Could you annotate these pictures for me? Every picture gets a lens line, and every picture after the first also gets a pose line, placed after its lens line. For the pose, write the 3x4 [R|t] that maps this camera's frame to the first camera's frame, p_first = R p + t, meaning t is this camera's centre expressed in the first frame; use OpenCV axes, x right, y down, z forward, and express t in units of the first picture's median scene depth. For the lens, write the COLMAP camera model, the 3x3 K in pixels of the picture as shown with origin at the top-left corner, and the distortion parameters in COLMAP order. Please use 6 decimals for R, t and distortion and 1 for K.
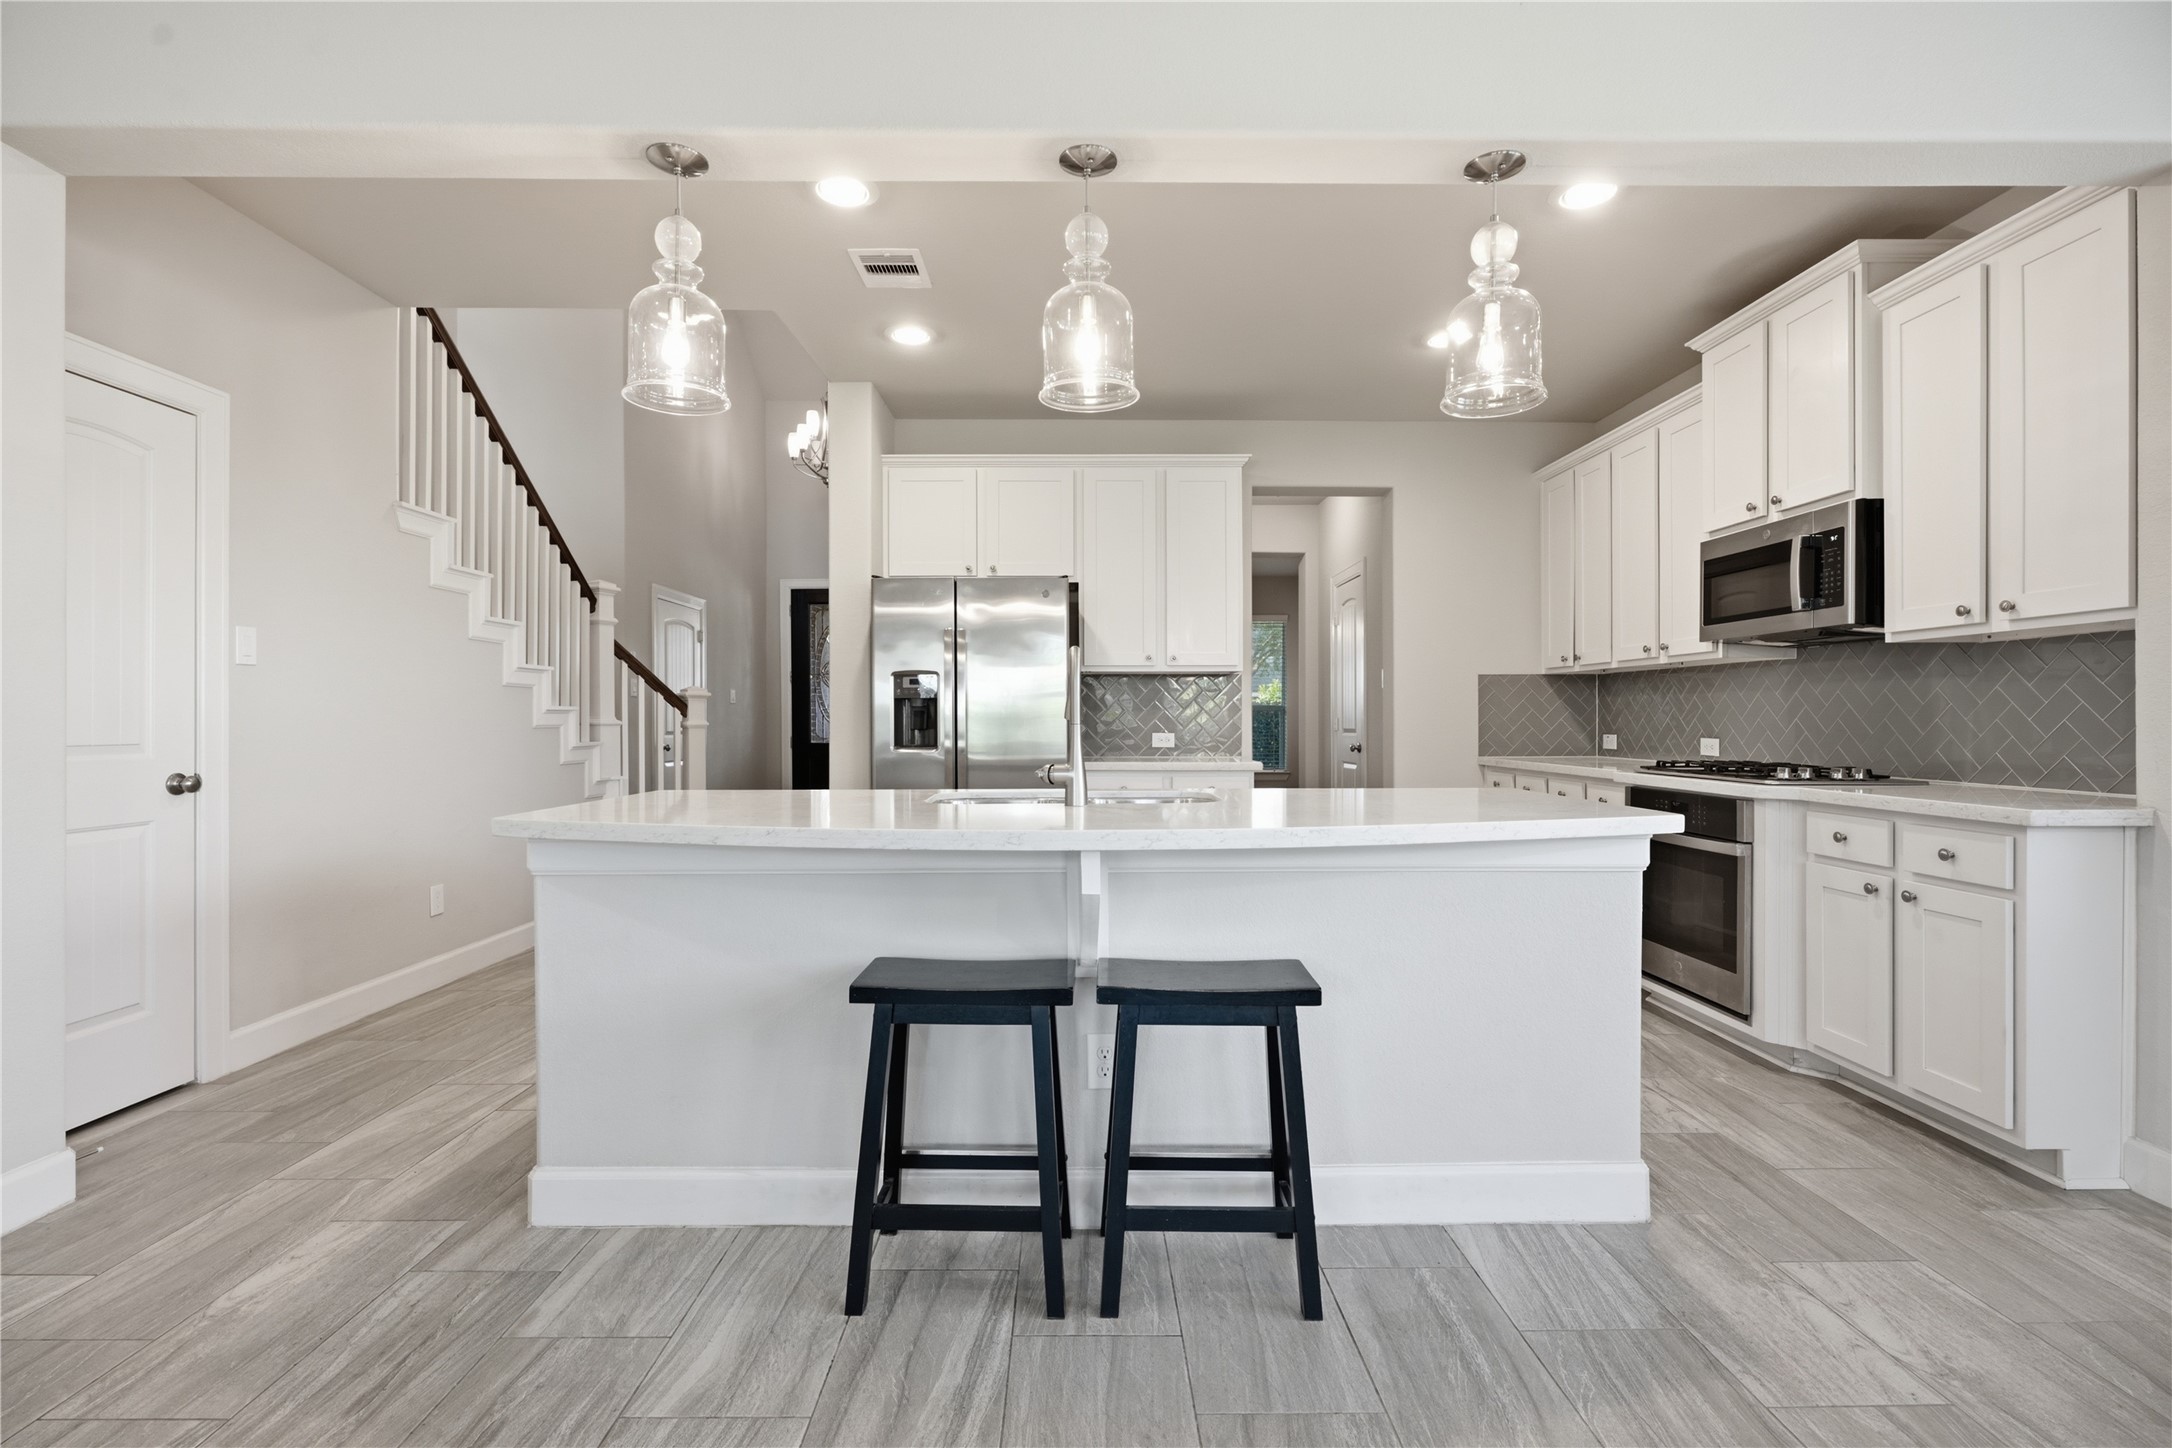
lens RADIAL K [[979.6, 0, 1080.3], [0, 979.6, 710.7], [0, 0, 1]] dist [-0.001990, 0.000927]
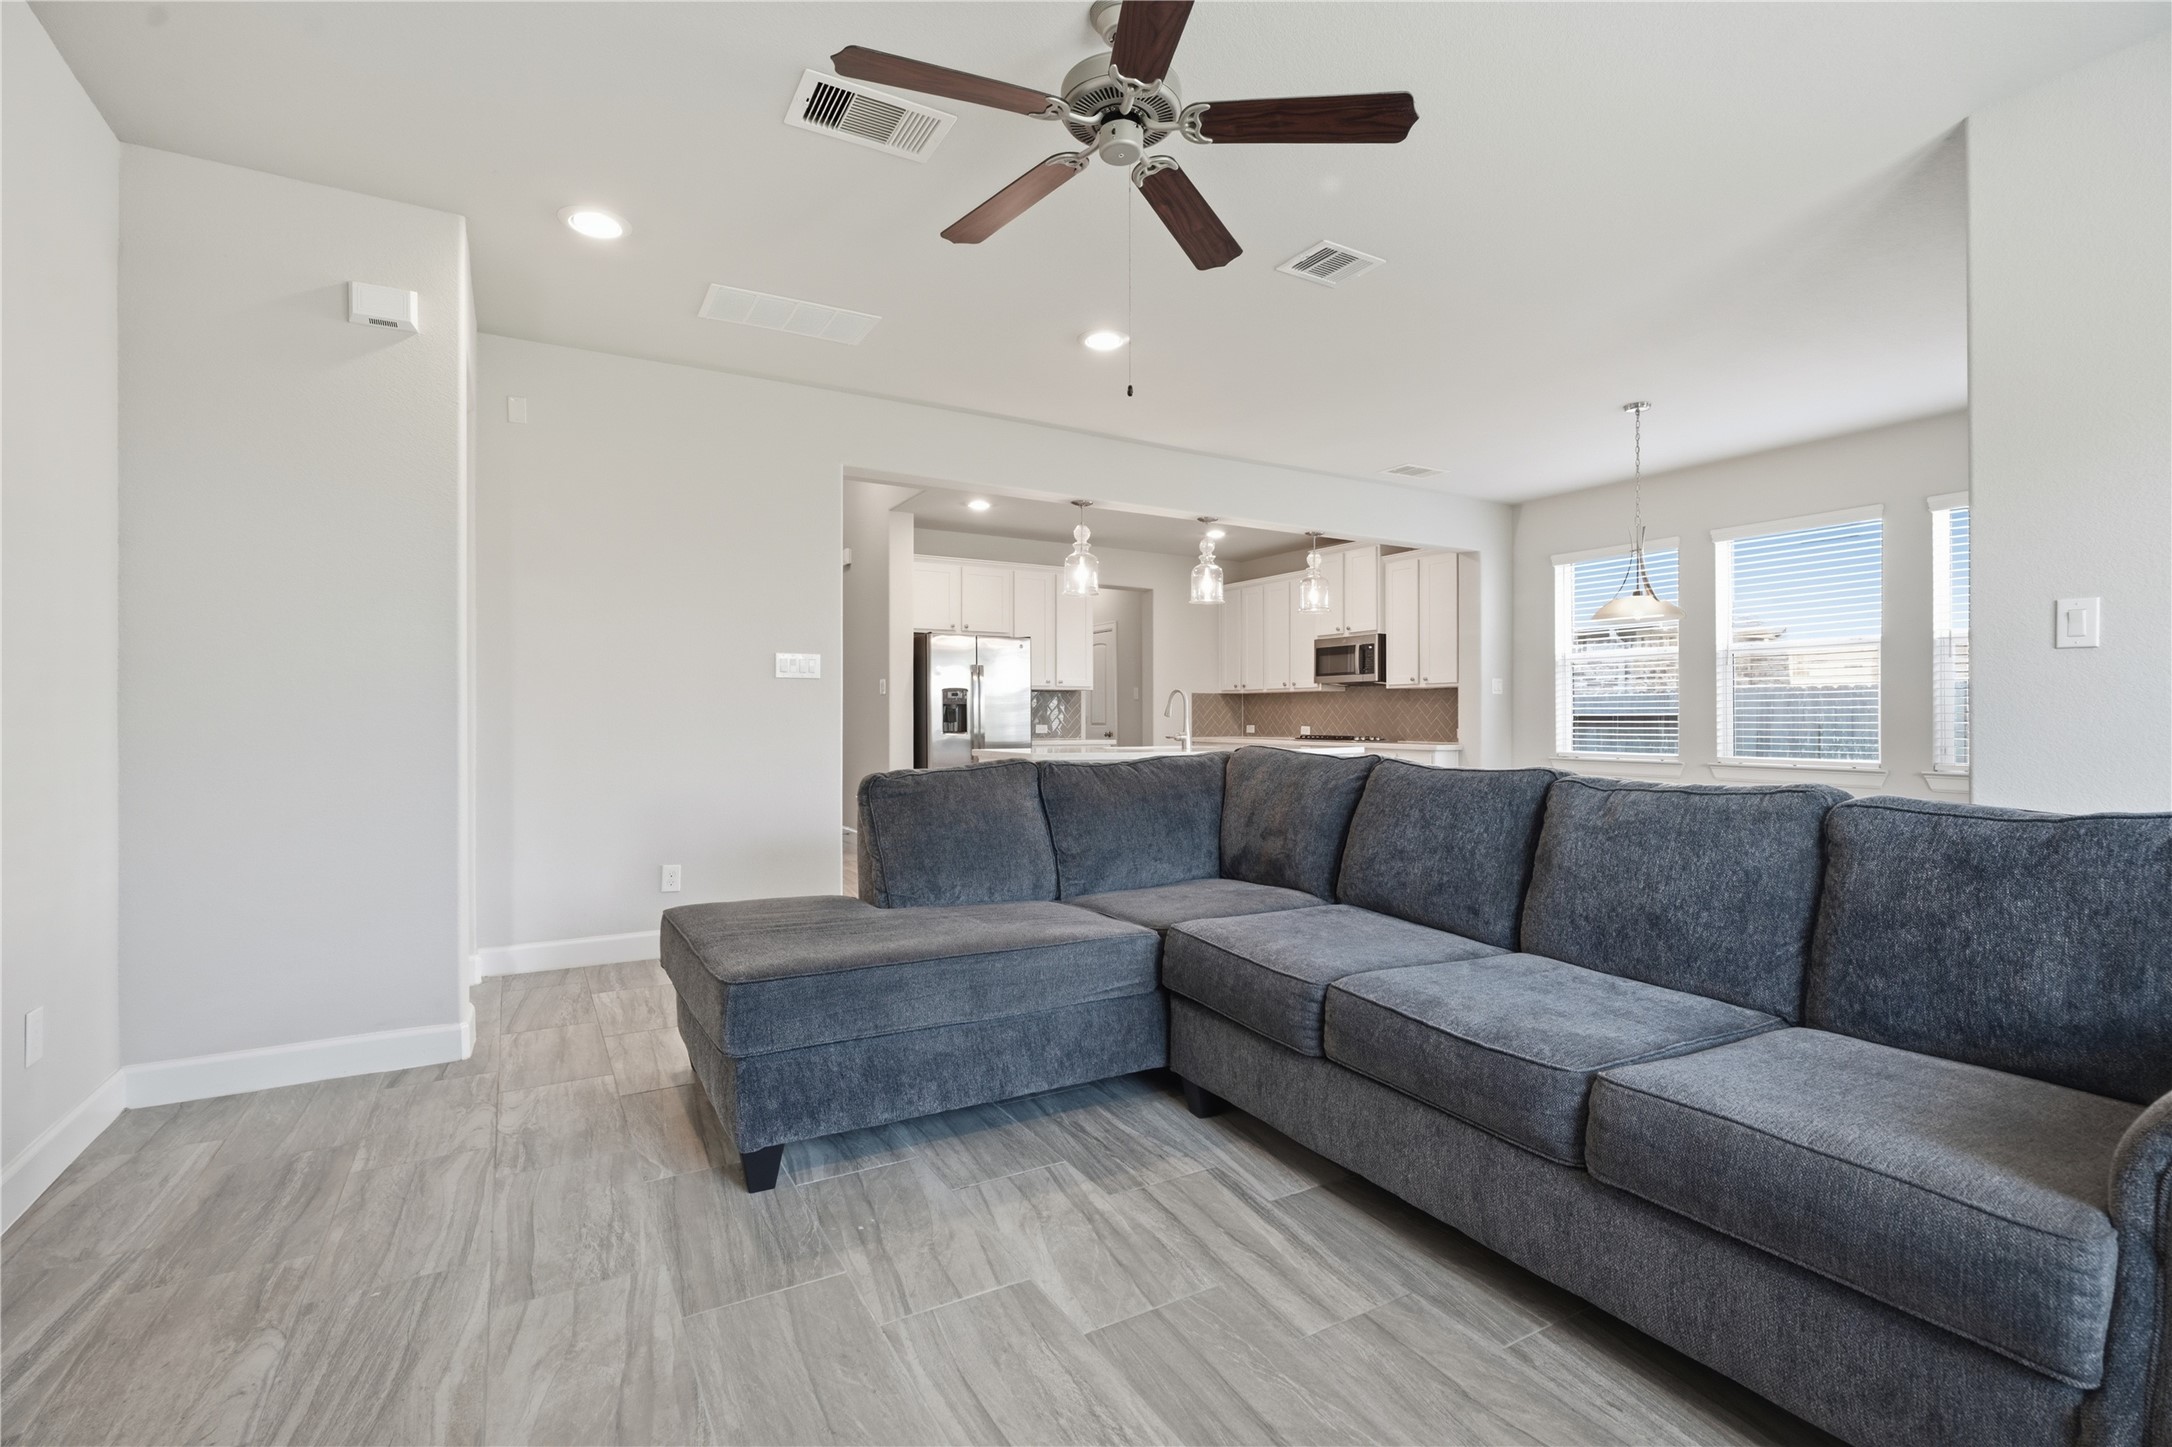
lens RADIAL K [[979.6, 0, 1104.9], [0, 979.6, 729.7], [0, 0, 1]] dist [-0.001990, 0.000927]
pose [[0.858766, -0.003697, 0.512355, -0.966486], [-0.006736, 0.999806, 0.018504, -0.000964], [-0.512324, -0.019342, 0.858575, -0.723475]]
